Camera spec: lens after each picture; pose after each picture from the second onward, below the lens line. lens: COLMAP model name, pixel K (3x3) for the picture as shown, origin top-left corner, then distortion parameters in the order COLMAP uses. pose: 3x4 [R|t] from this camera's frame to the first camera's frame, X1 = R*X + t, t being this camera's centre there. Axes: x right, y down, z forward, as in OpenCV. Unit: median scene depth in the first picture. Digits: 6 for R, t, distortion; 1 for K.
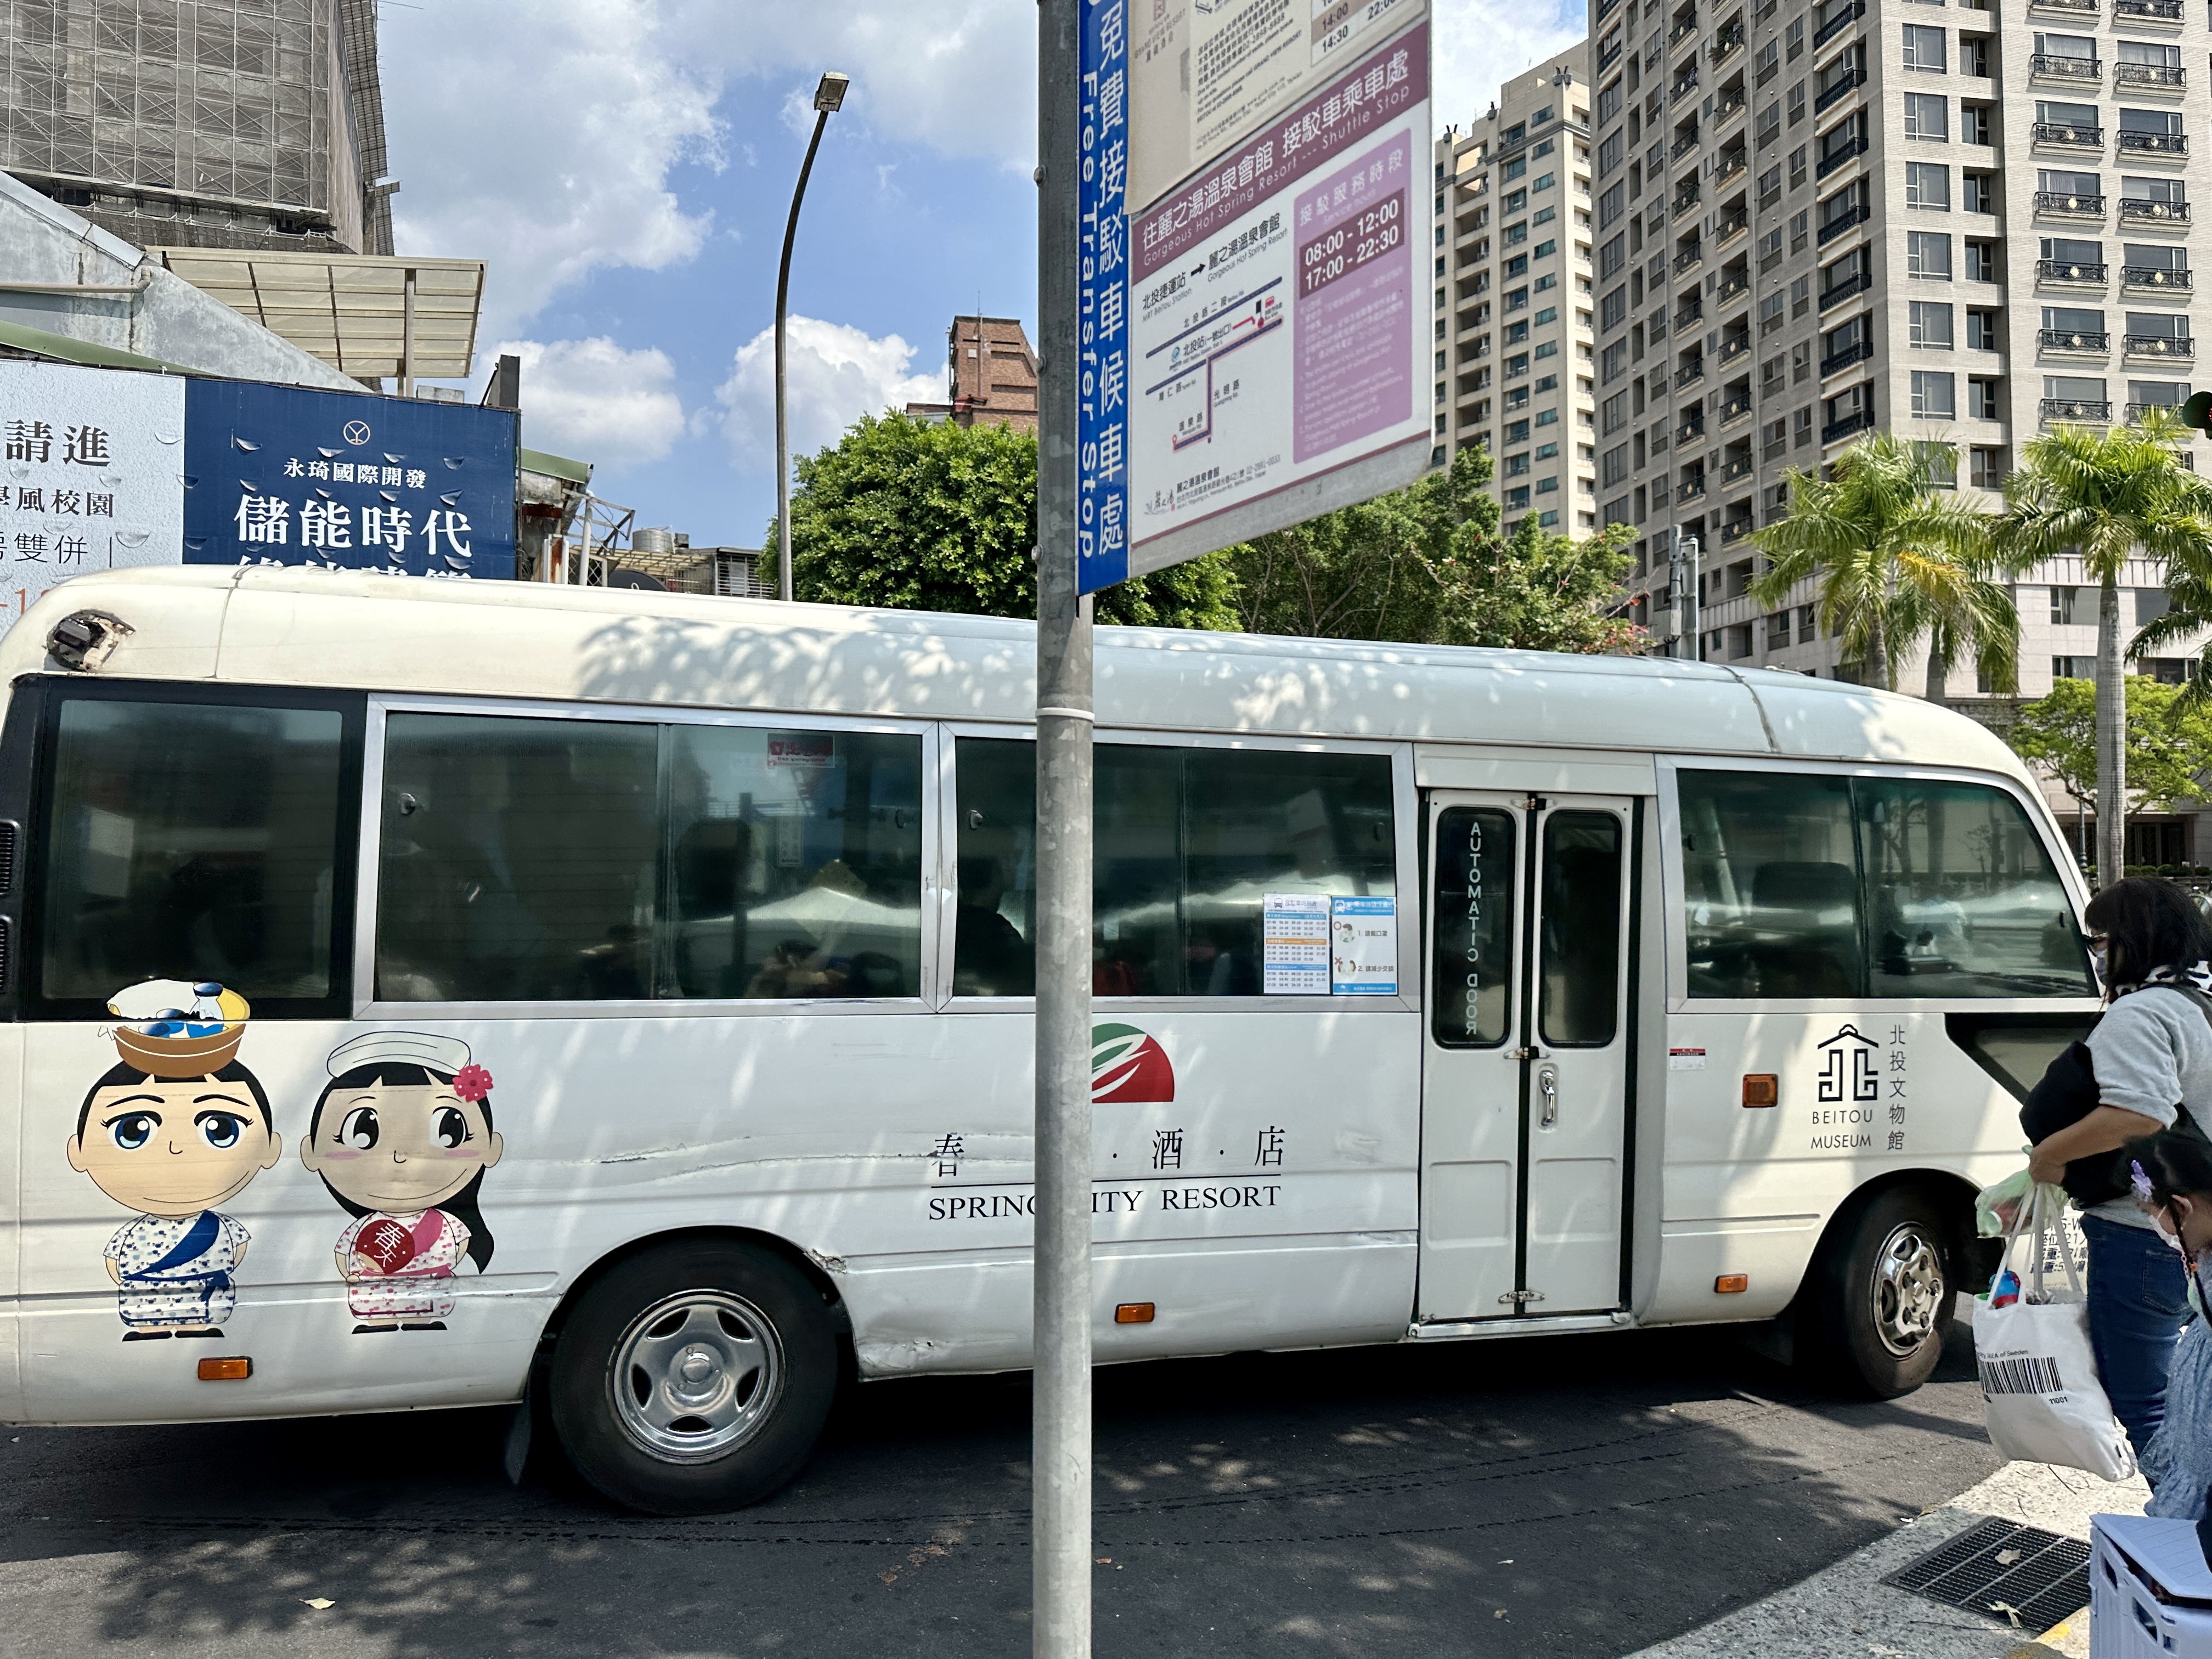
lens RADIAL K [[1585.2, 0, 1106.0], [0, 1585.2, 829.5], [0, 0, 1]] dist [0.099501, -0.162098]
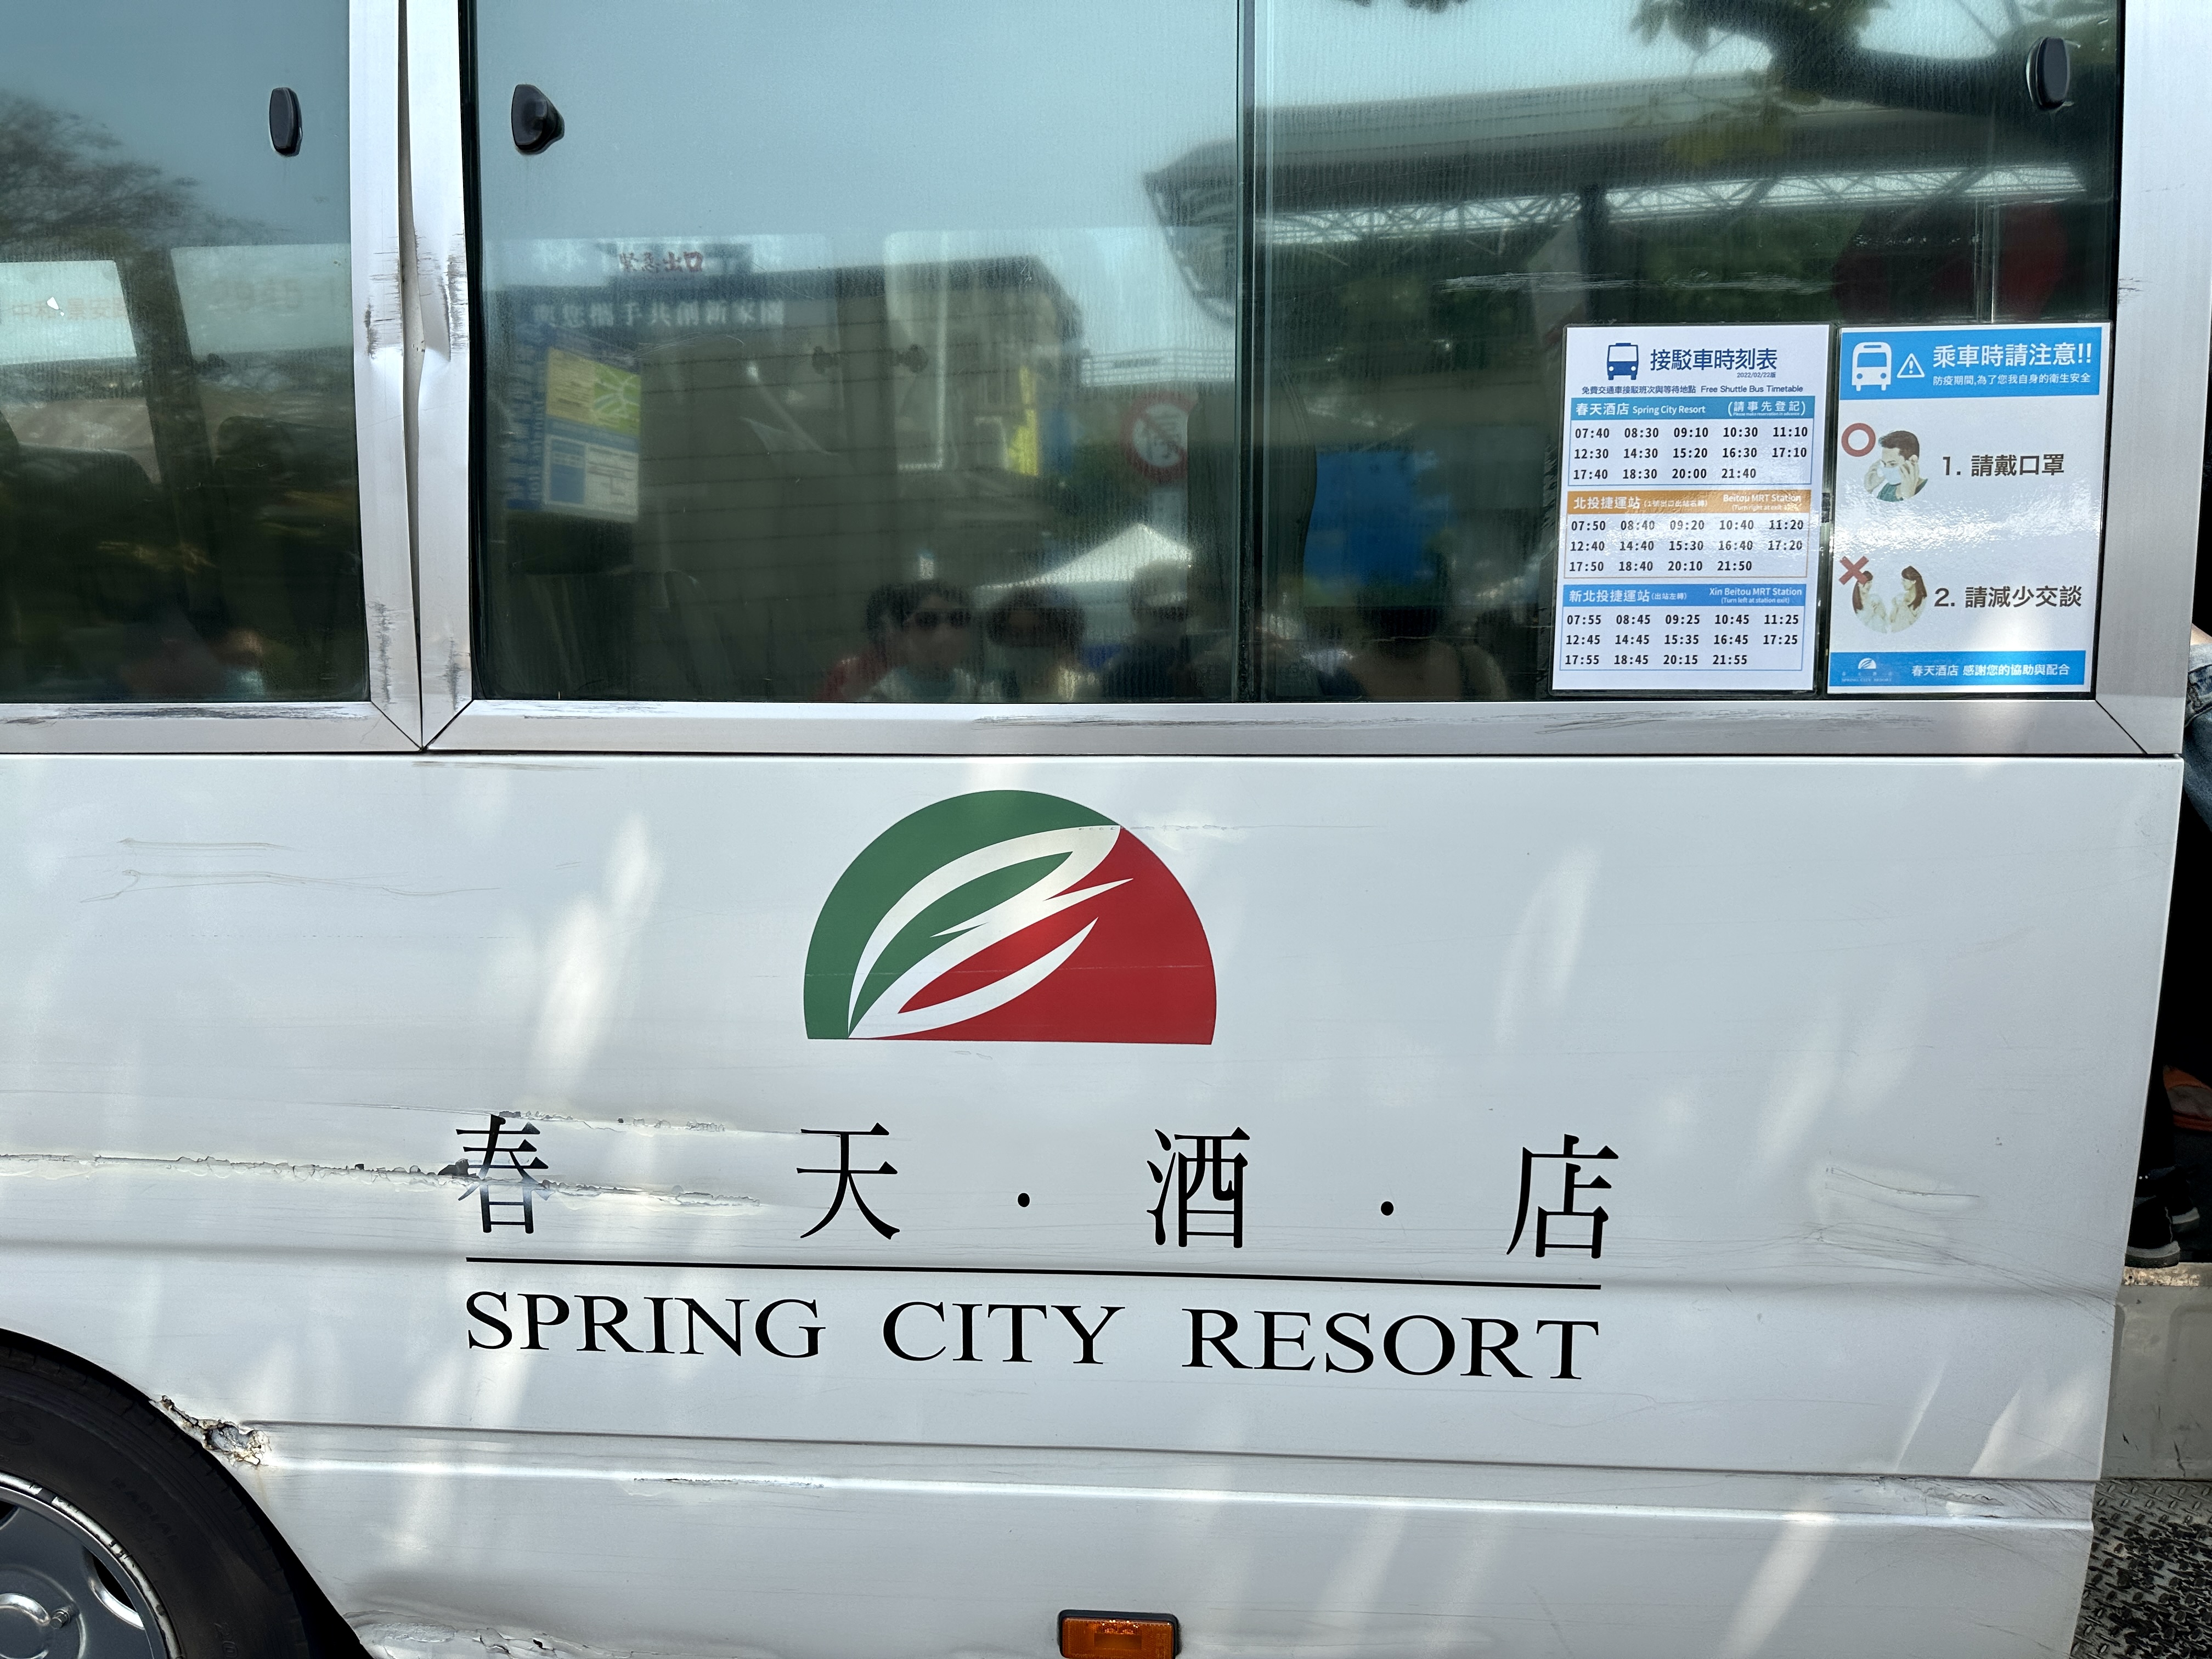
lens RADIAL K [[1585.2, 0, 1106.0], [0, 1585.2, 829.5], [0, 0, 1]] dist [0.099501, -0.162098]
pose [[0.934731, 0.028746, -0.354191, 0.130163], [0.036398, 0.983736, 0.175896, 0.076109], [0.353487, -0.177307, 0.918482, 0.719372]]
